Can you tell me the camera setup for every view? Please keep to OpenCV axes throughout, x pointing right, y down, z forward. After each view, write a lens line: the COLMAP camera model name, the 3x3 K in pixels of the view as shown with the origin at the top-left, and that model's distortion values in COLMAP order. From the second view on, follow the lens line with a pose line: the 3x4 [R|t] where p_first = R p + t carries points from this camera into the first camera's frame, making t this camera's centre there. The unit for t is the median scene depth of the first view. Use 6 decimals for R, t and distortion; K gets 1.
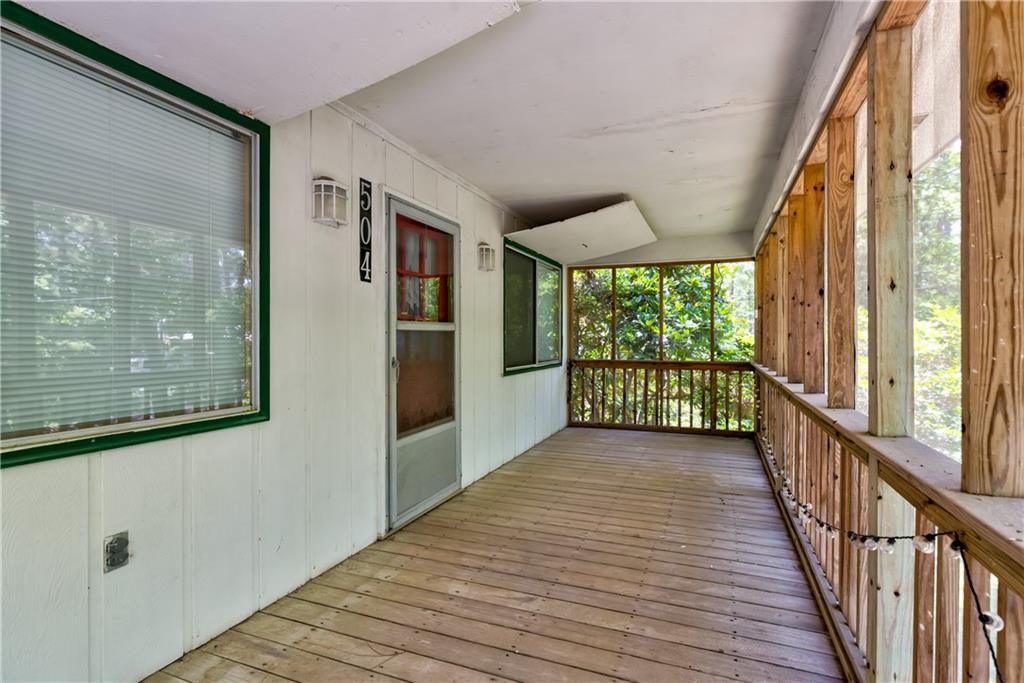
lens RADIAL K [[494.2, 0, 518.6], [0, 494.2, 342.2], [0, 0, 1]] dist [-0.003153, 0.000656]
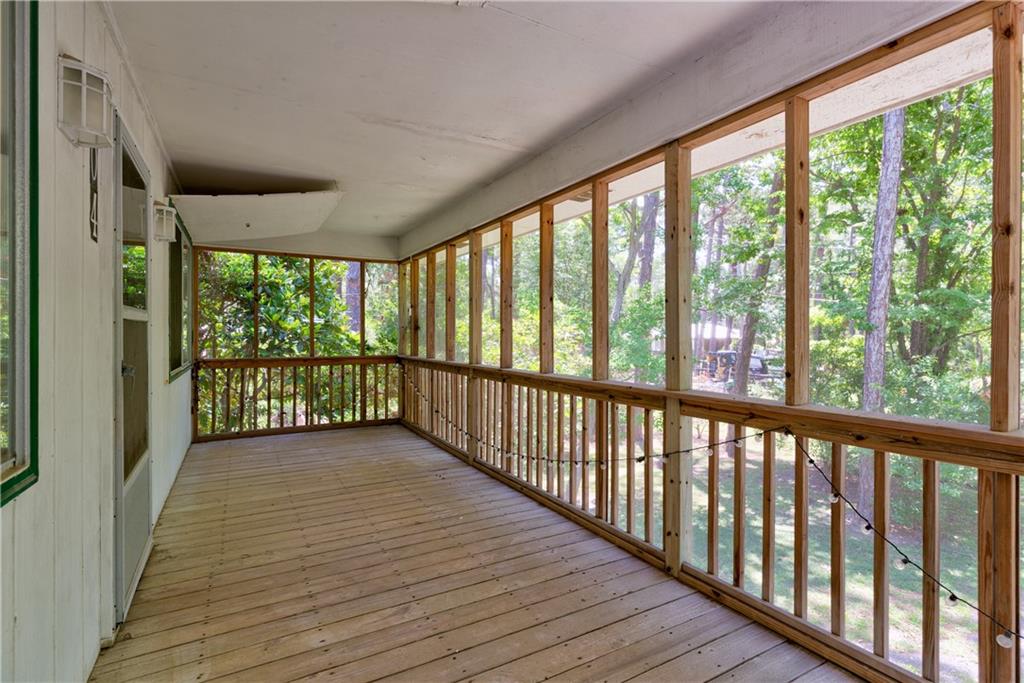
lens RADIAL K [[494.2, 0, 517.8], [0, 494.2, 336.7], [0, 0, 1]] dist [-0.003153, 0.000656]
pose [[0.628154, -0.003293, 0.778082, -0.413471], [0.006358, 0.999979, -0.000901, 0.003088], [-0.778063, 0.005513, 0.628162, 0.173363]]
